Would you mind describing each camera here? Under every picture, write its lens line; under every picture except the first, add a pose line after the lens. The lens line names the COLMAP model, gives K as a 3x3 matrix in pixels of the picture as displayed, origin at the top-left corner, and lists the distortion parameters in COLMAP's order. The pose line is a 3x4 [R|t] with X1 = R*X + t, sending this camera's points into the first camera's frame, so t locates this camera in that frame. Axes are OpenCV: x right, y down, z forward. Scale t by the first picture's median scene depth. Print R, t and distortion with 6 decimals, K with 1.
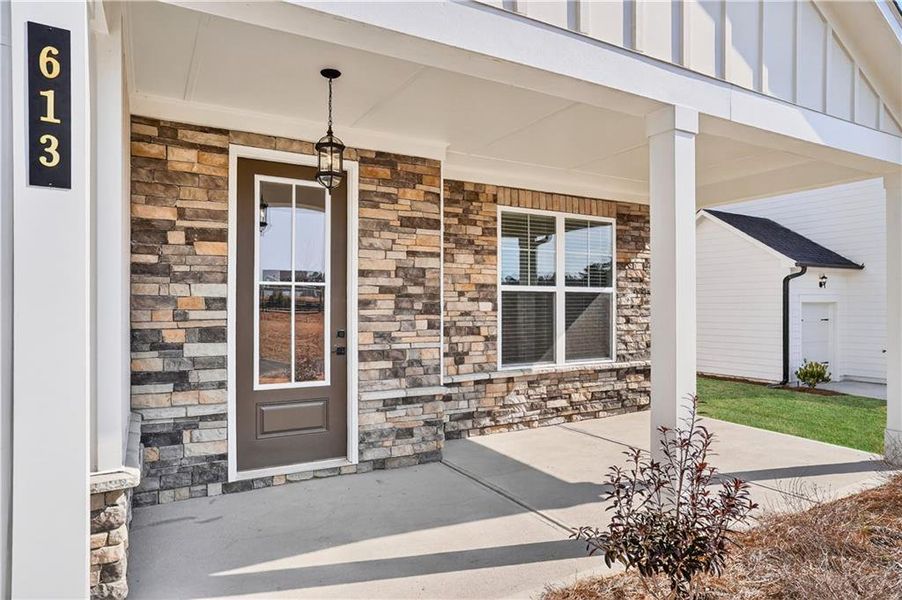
lens RADIAL K [[545.9, 0, 451.0], [0, 545.9, 300.0], [0, 0, 1]] dist [0.001050, -0.000056]
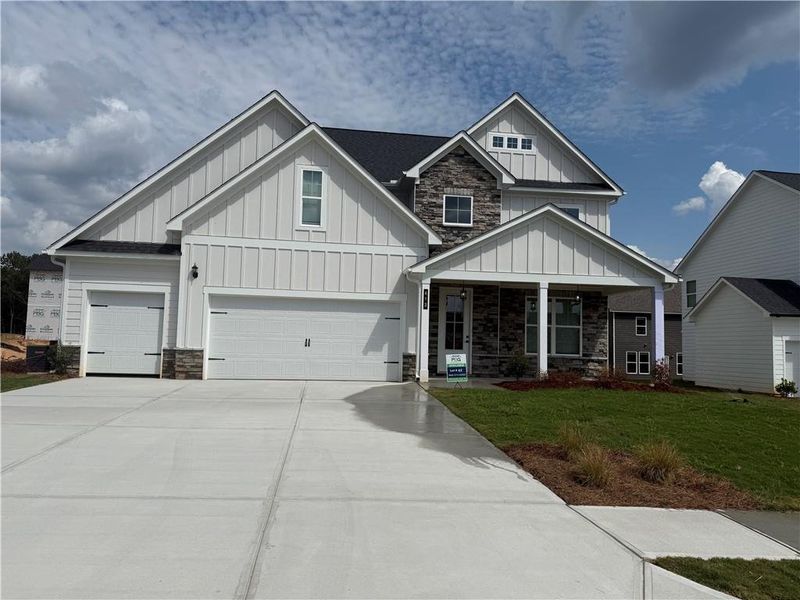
lens RADIAL K [[556.6, 0, 400.0], [0, 556.6, 300.0], [0, 0, 1]] dist [-0.001471, -0.000120]
pose [[0.927558, -0.000117, -0.373679, 0.583073], [-0.027170, 0.997332, -0.067753, 0.063574], [0.372690, 0.072998, 0.925080, -1.983991]]
